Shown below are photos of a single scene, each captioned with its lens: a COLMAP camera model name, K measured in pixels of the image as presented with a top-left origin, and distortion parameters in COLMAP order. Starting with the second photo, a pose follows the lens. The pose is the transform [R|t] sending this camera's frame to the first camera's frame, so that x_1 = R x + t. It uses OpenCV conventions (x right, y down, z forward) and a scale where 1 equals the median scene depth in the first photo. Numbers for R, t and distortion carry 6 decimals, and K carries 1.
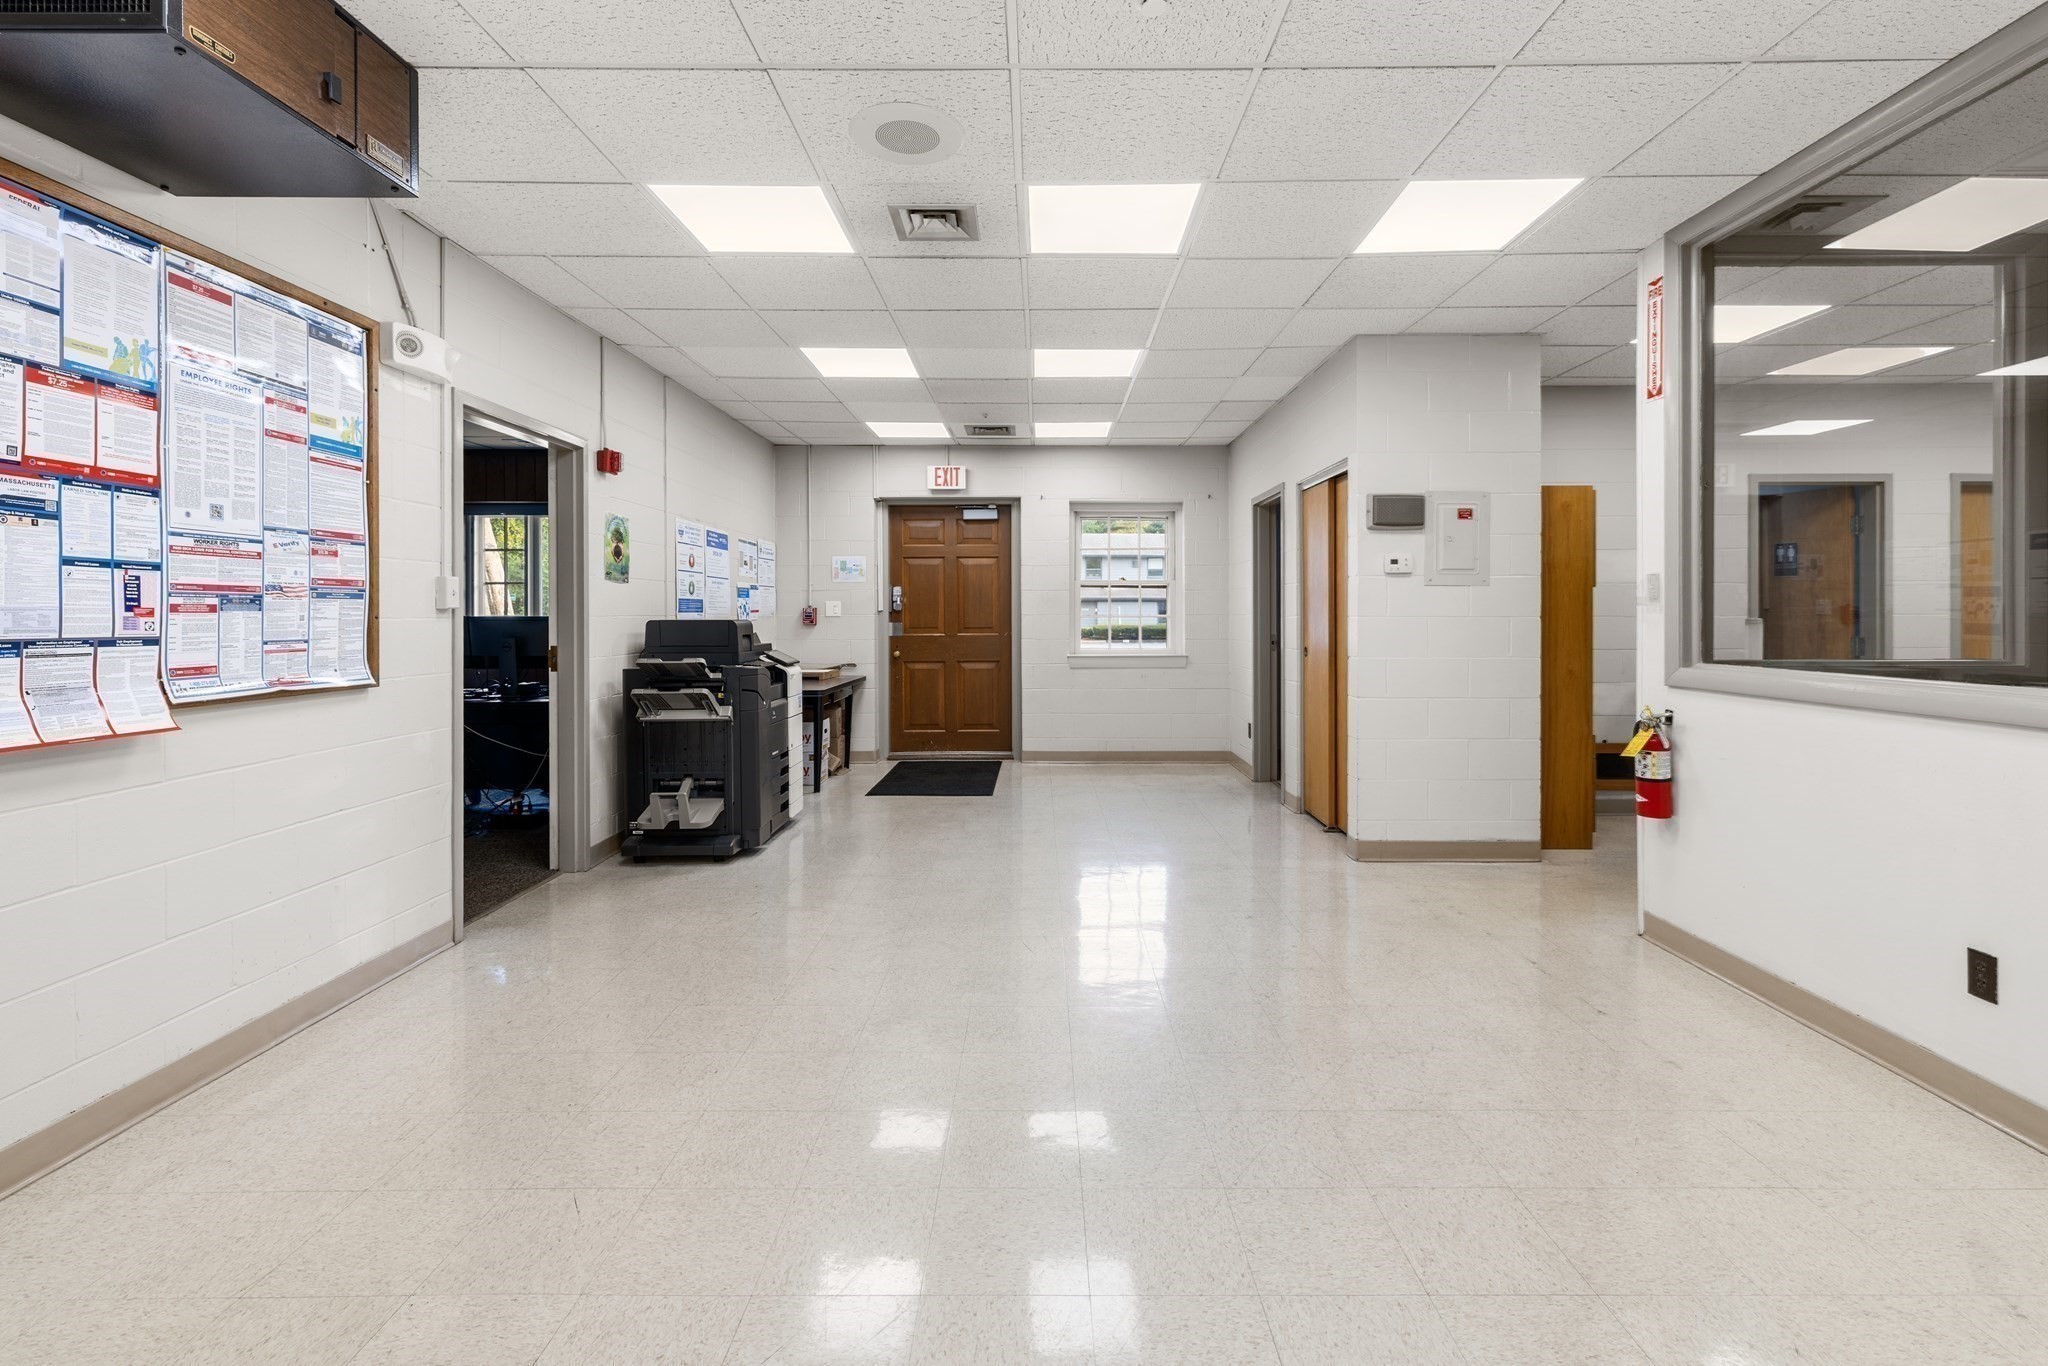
lens RADIAL K [[913.6, 0, 1026.5], [0, 913.6, 641.1], [0, 0, 1]] dist [0.000006, 0.000271]
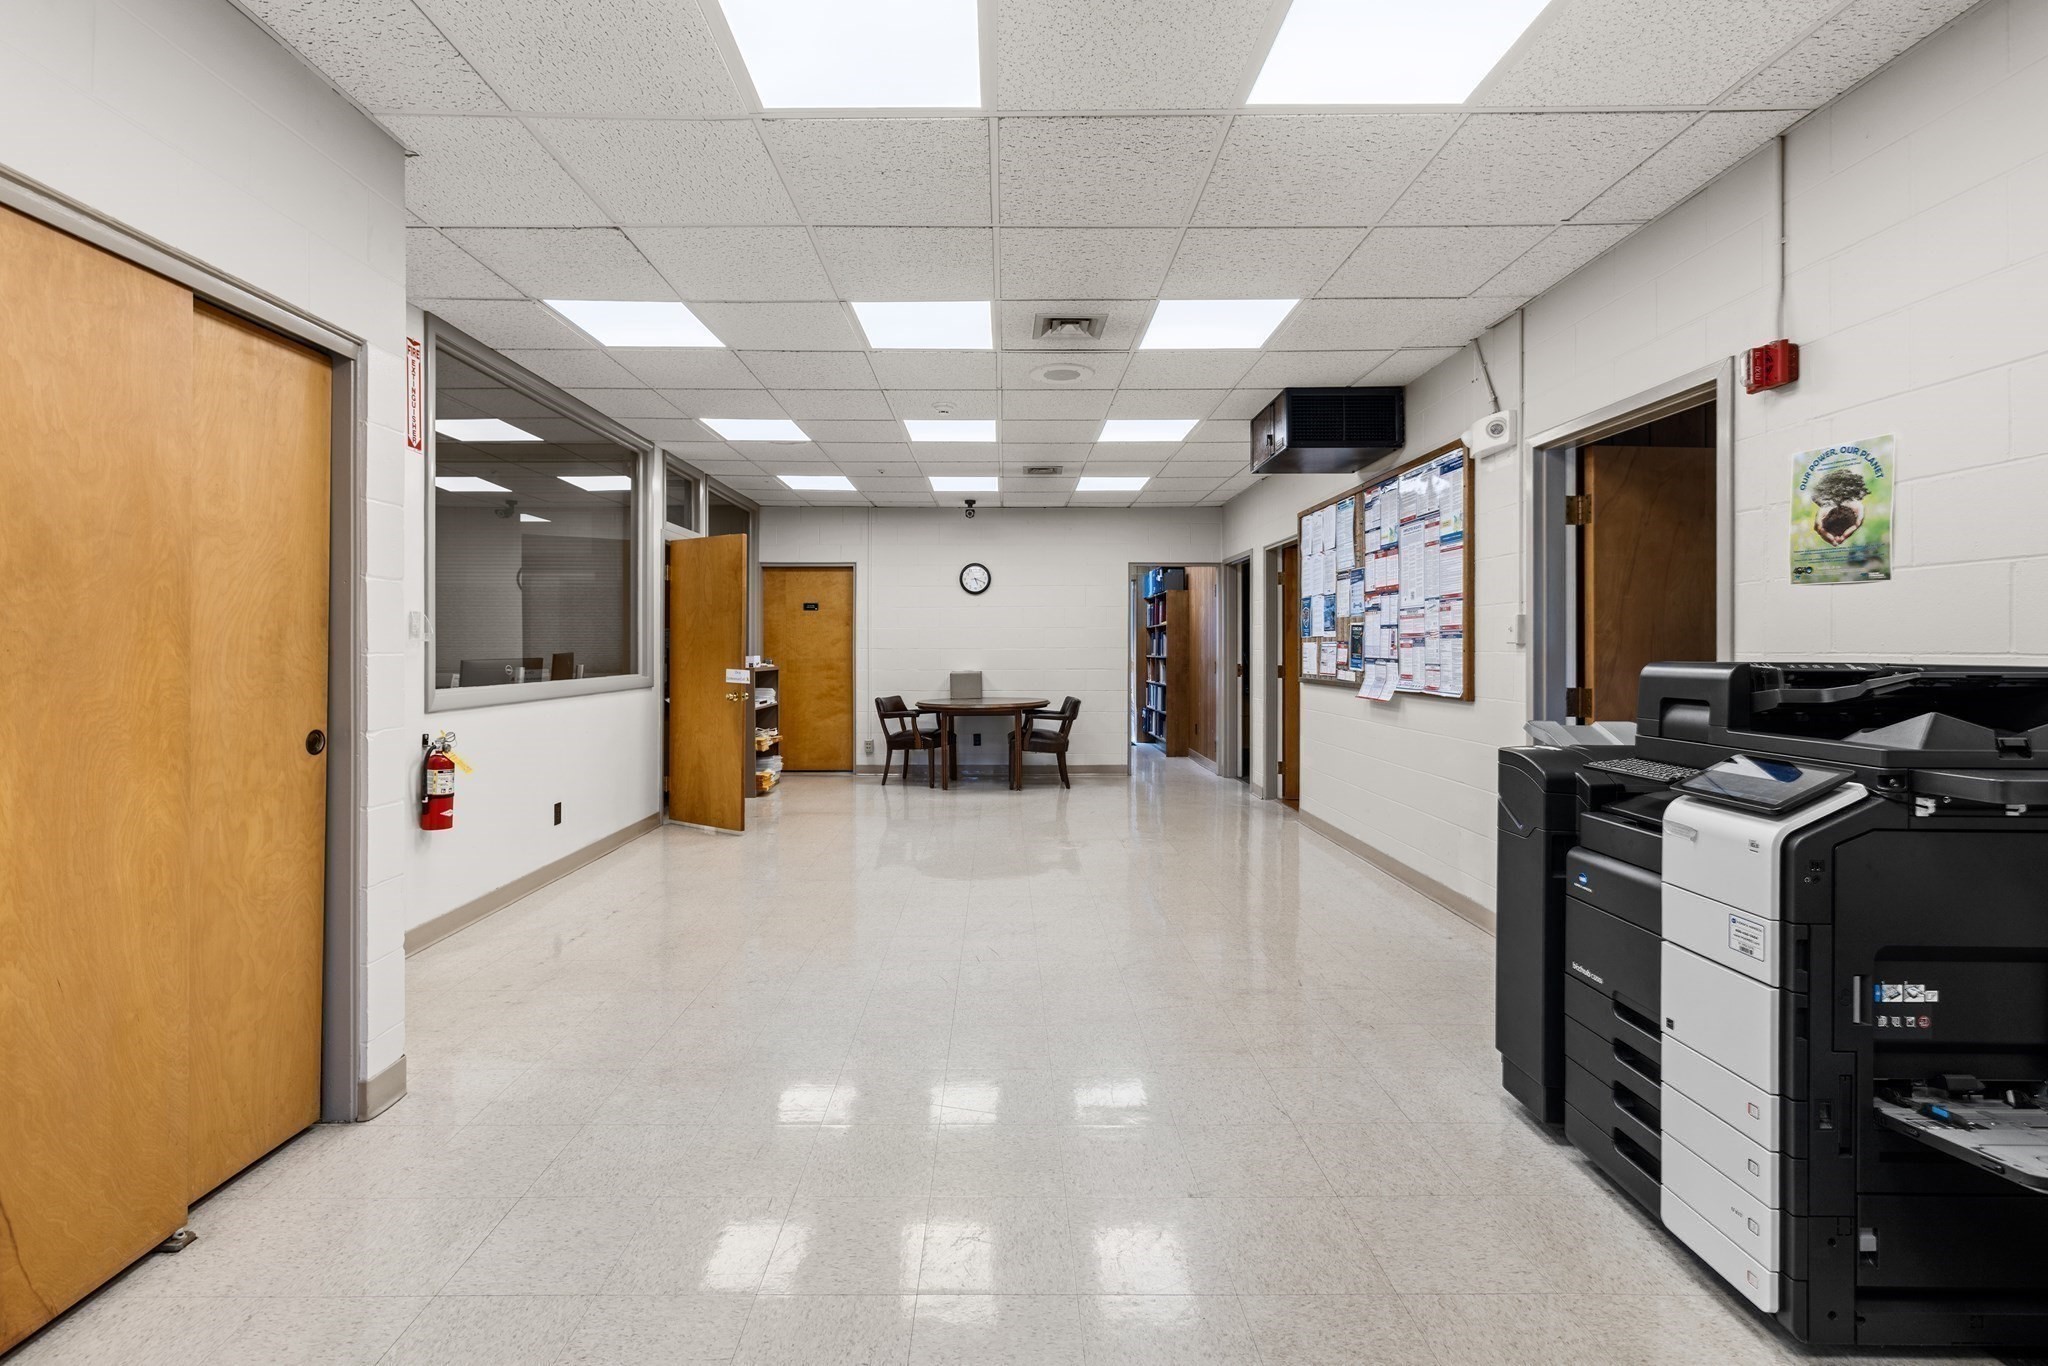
lens RADIAL K [[913.6, 0, 1026.5], [0, 913.6, 641.1], [0, 0, 1]] dist [0.000006, 0.000271]
pose [[-0.999263, 0.000385, -0.038376, 0.005446], [-0.000468, 0.999753, 0.022201, -0.071437], [0.038375, 0.022202, -0.999017, 2.373448]]
